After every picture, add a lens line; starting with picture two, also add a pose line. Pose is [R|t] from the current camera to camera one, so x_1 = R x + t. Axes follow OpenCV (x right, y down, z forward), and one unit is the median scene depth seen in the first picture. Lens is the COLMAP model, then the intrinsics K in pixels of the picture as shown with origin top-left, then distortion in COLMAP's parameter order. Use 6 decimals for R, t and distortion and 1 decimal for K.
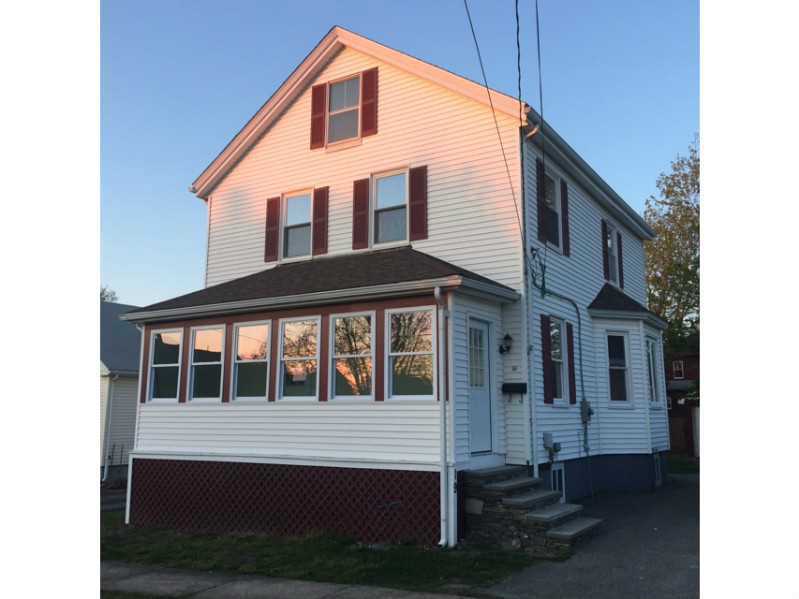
lens RADIAL K [[687.2, 0, 399.5], [0, 687.2, 299.5], [0, 0, 1]] dist [0.011379, 0.005859]
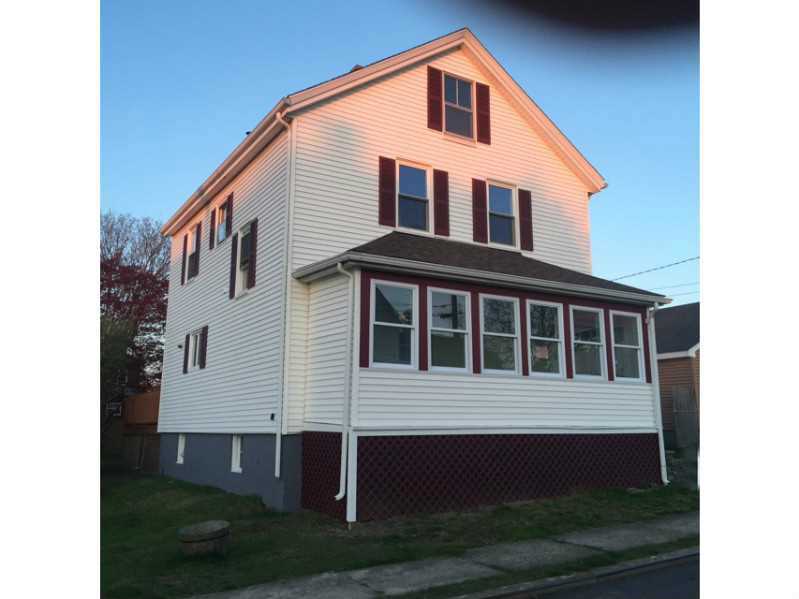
lens RADIAL K [[687.2, 0, 399.5], [0, 687.2, 299.5], [0, 0, 1]] dist [0.011379, 0.005859]
pose [[0.451379, 0.164528, 0.877033, -1.029894], [-0.140046, 0.983737, -0.112468, 0.151946], [-0.881274, -0.072060, 0.467080, 0.583149]]
